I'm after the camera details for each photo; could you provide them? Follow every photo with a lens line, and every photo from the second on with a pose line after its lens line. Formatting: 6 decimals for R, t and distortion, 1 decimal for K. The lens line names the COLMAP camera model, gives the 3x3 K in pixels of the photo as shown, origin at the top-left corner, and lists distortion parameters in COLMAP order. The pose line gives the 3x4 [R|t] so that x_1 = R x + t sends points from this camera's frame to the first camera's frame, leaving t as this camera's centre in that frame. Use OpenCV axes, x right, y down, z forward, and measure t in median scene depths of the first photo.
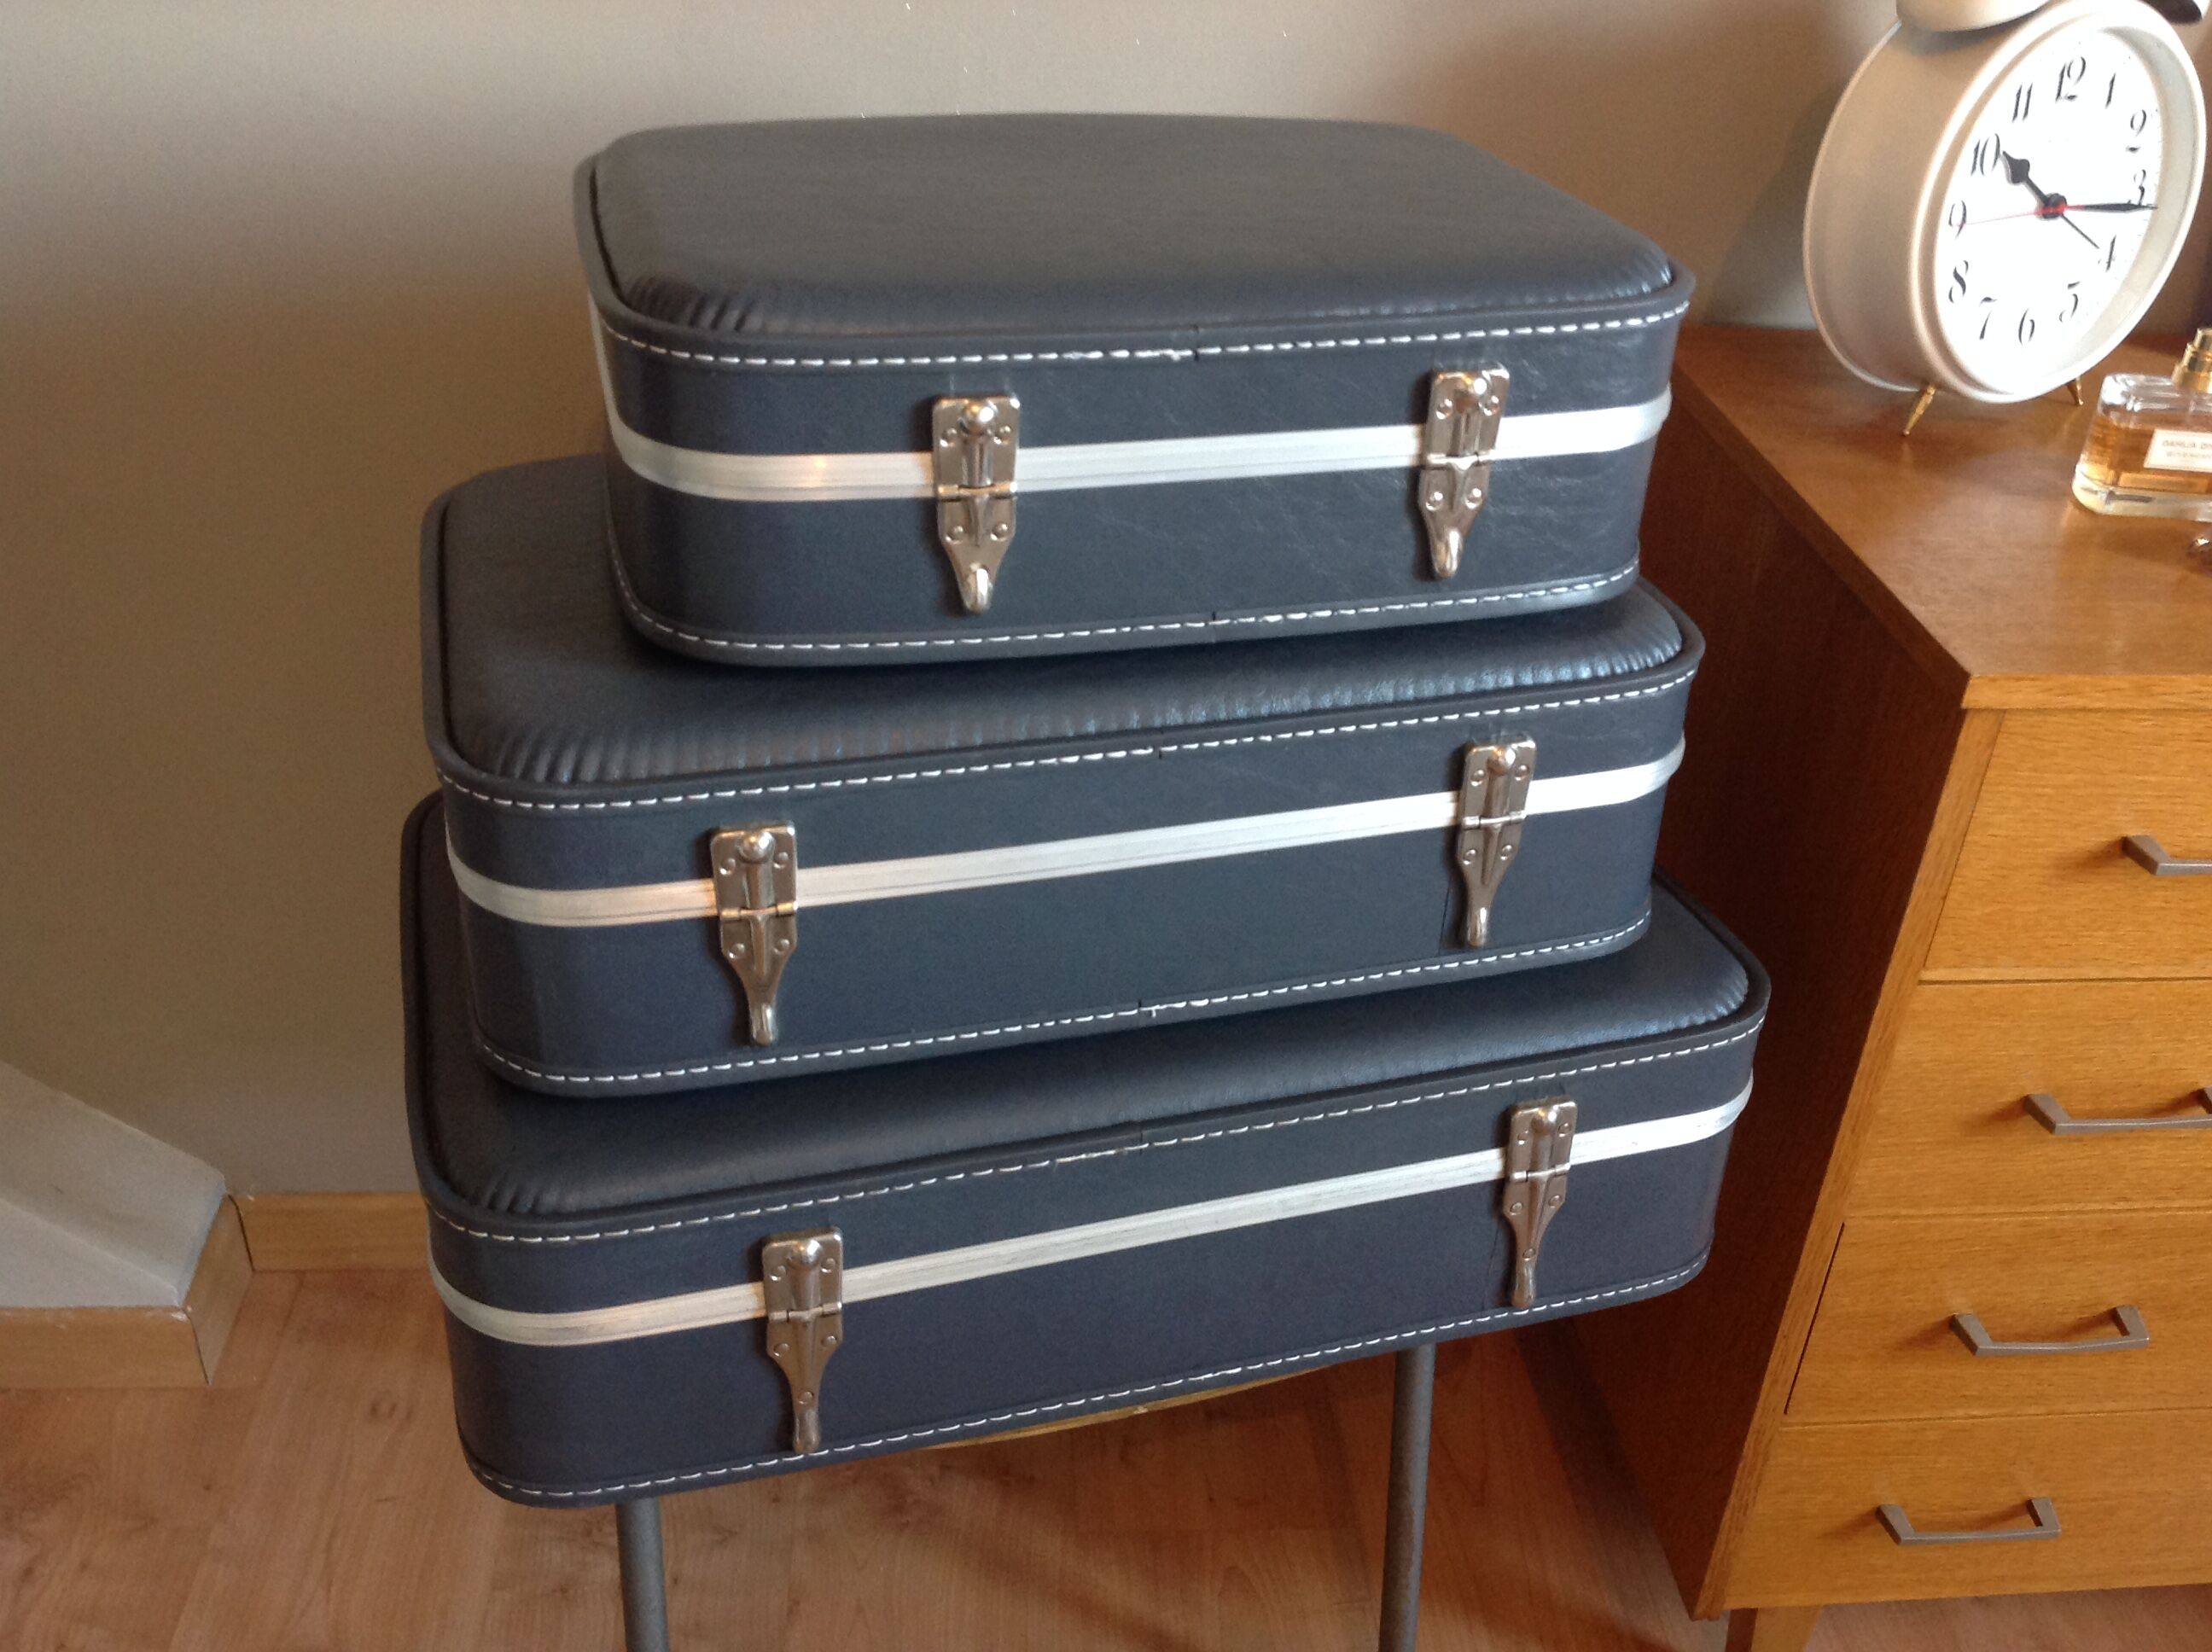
lens RADIAL K [[2138.6, 0, 1095.6], [0, 2138.6, 829.2], [0, 0, 1]] dist [0.037614, -0.111586]
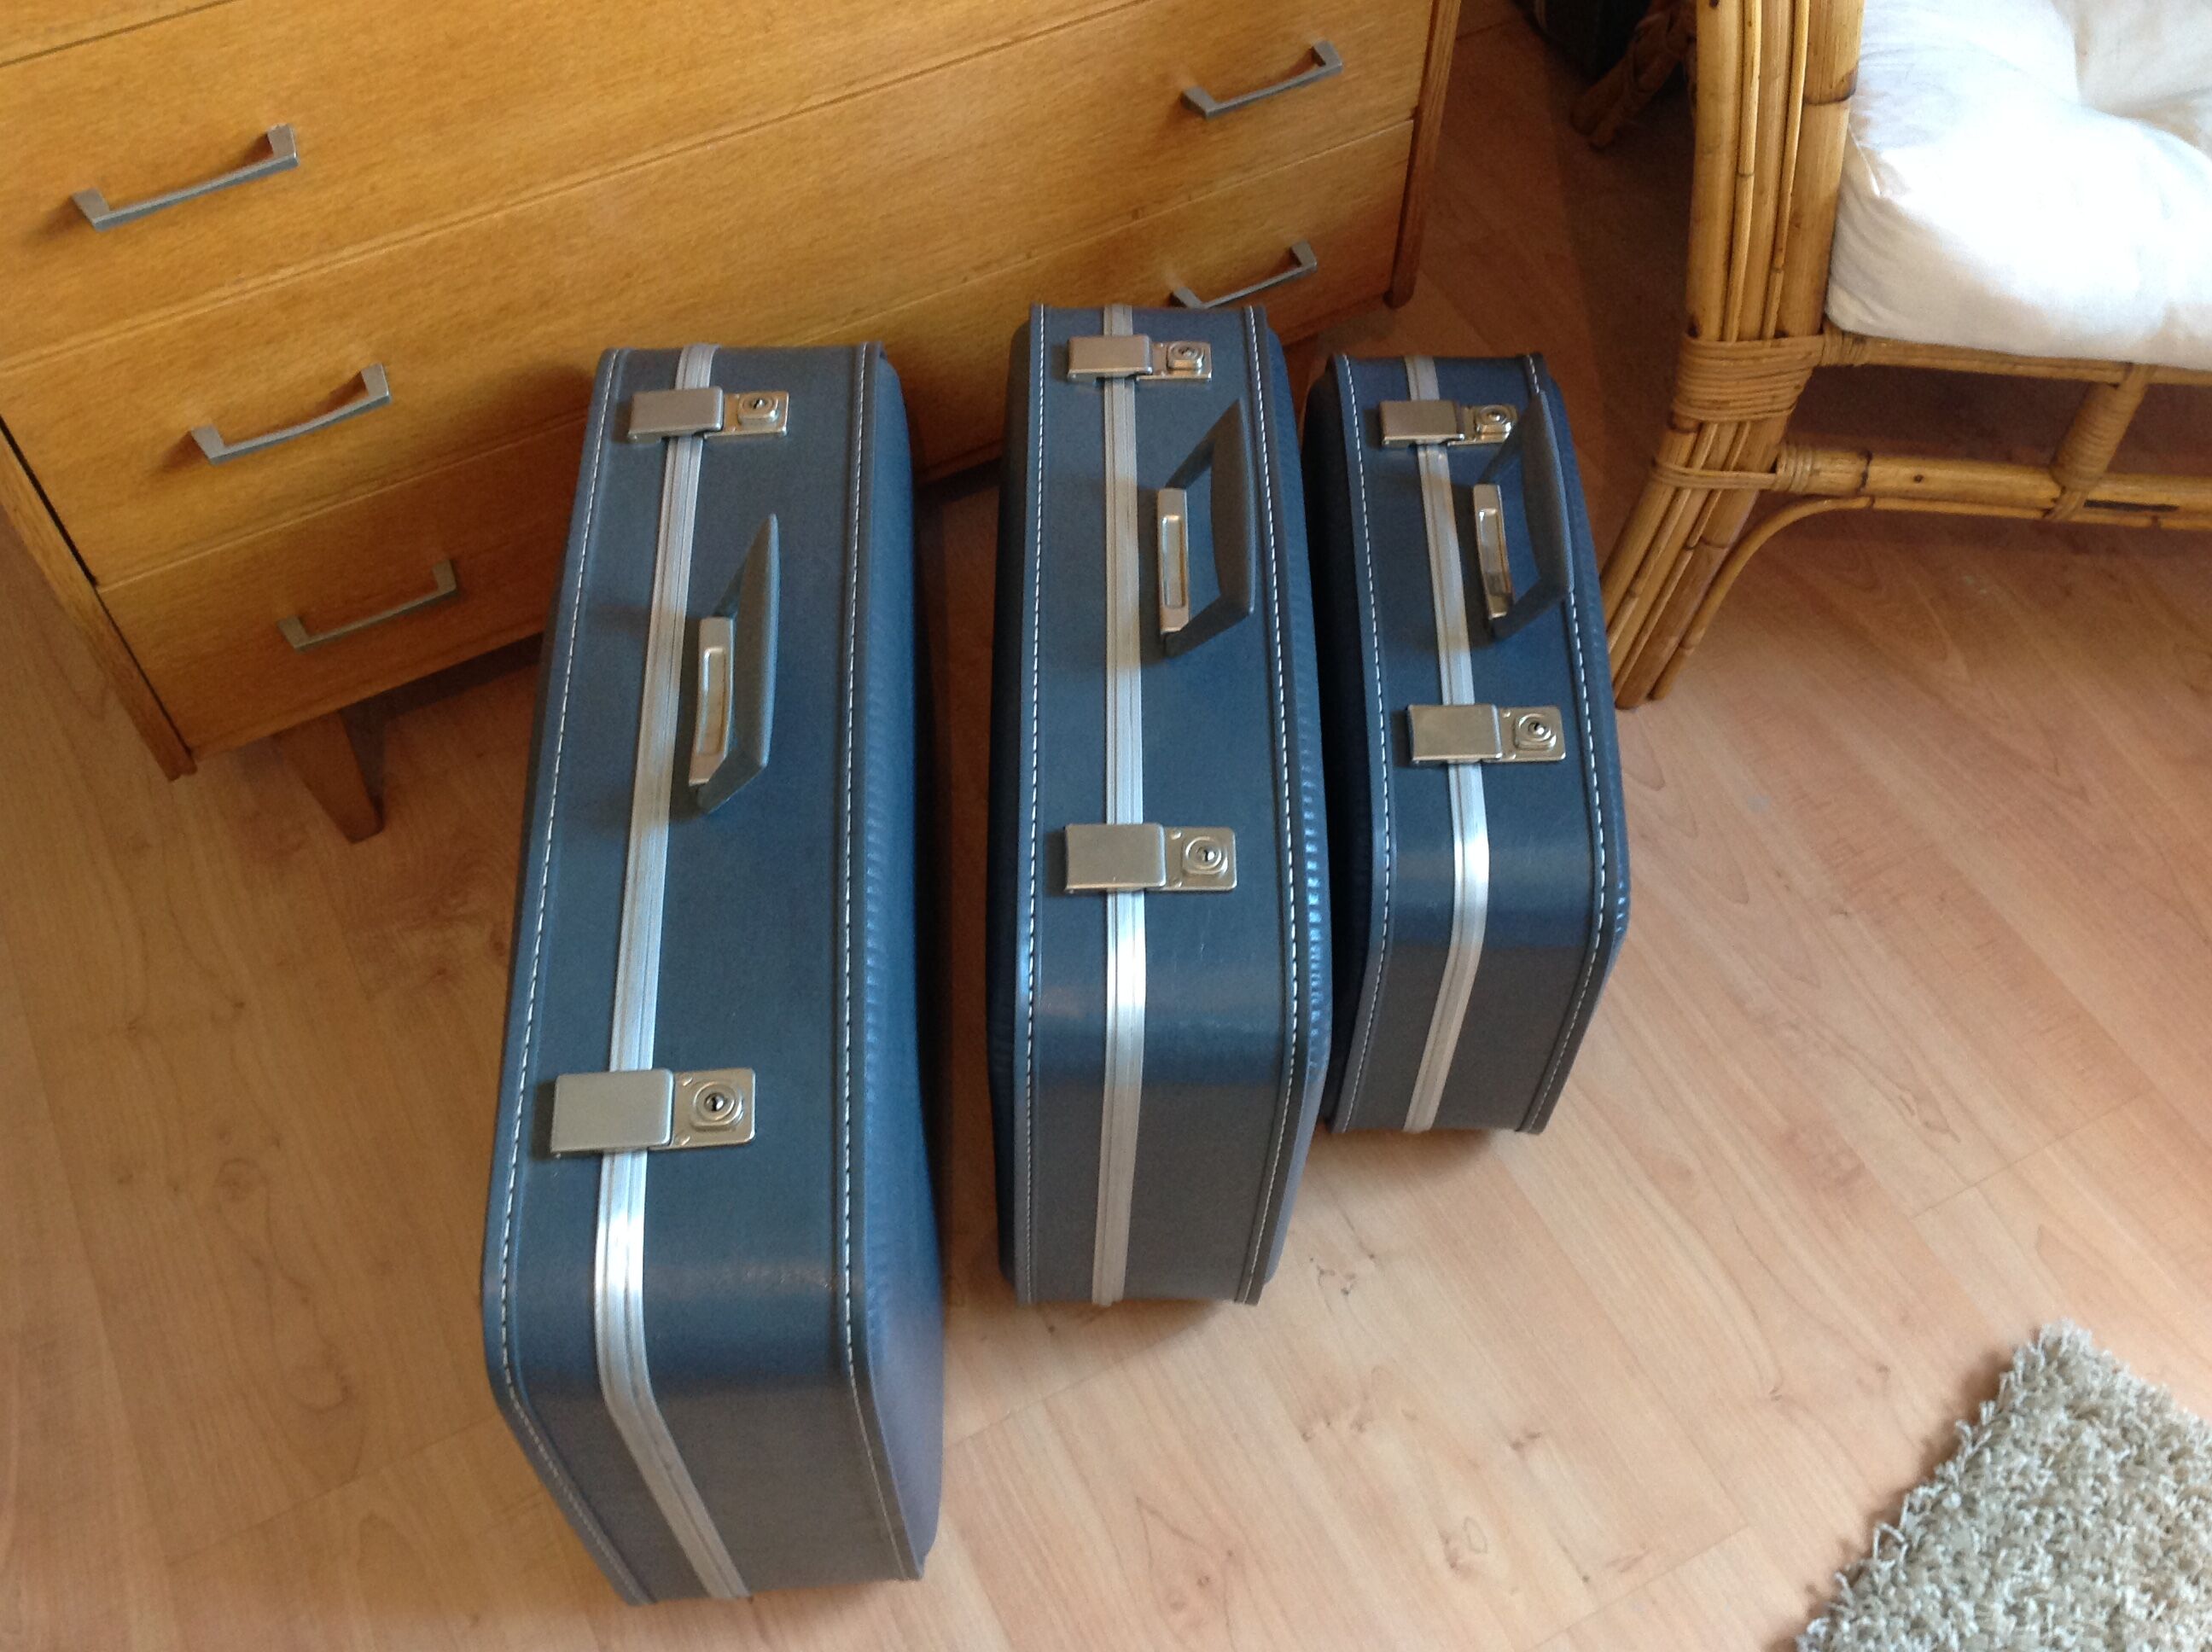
lens RADIAL K [[2078.1, 0, 1106.0], [0, 2078.1, 826.0], [0, 0, 1]] dist [0.122734, -0.286433]
pose [[0.917273, -0.349712, 0.190557, 0.656079], [0.243513, 0.871104, 0.426472, 0.093951], [-0.315137, -0.344788, 0.884200, -0.047931]]
